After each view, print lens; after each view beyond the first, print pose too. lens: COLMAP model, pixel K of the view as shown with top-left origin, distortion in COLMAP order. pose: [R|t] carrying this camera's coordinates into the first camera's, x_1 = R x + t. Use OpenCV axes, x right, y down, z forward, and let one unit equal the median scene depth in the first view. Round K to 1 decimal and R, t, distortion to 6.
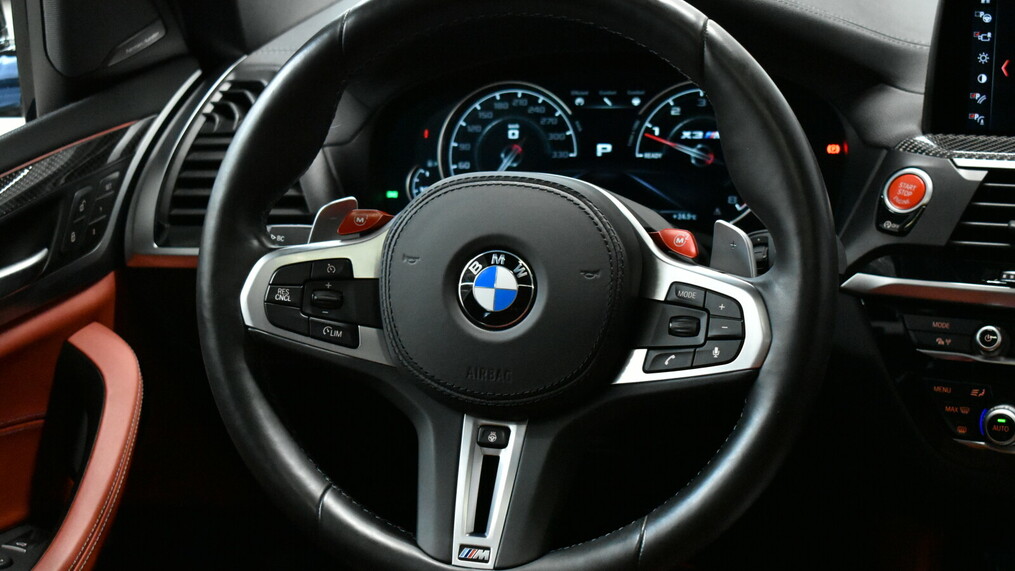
lens RADIAL K [[1756.5, 0, 512.5], [0, 1756.5, 285.8], [0, 0, 1]] dist [0.011559, 0.000000]
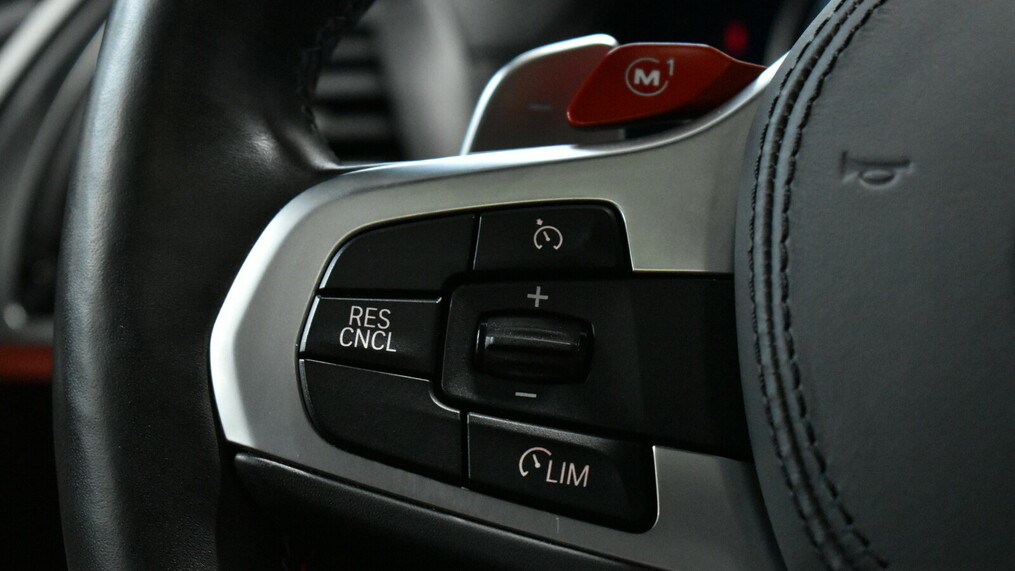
lens RADIAL K [[2667.9, 0, 507.0], [0, 2667.9, 285.3], [0, 0, 1]] dist [-0.137234, 0.000000]
pose [[0.998243, 0.003029, -0.059167, -0.087710], [-0.010342, 0.992268, -0.123686, 0.049465], [0.058335, 0.124080, 0.990556, 0.614394]]
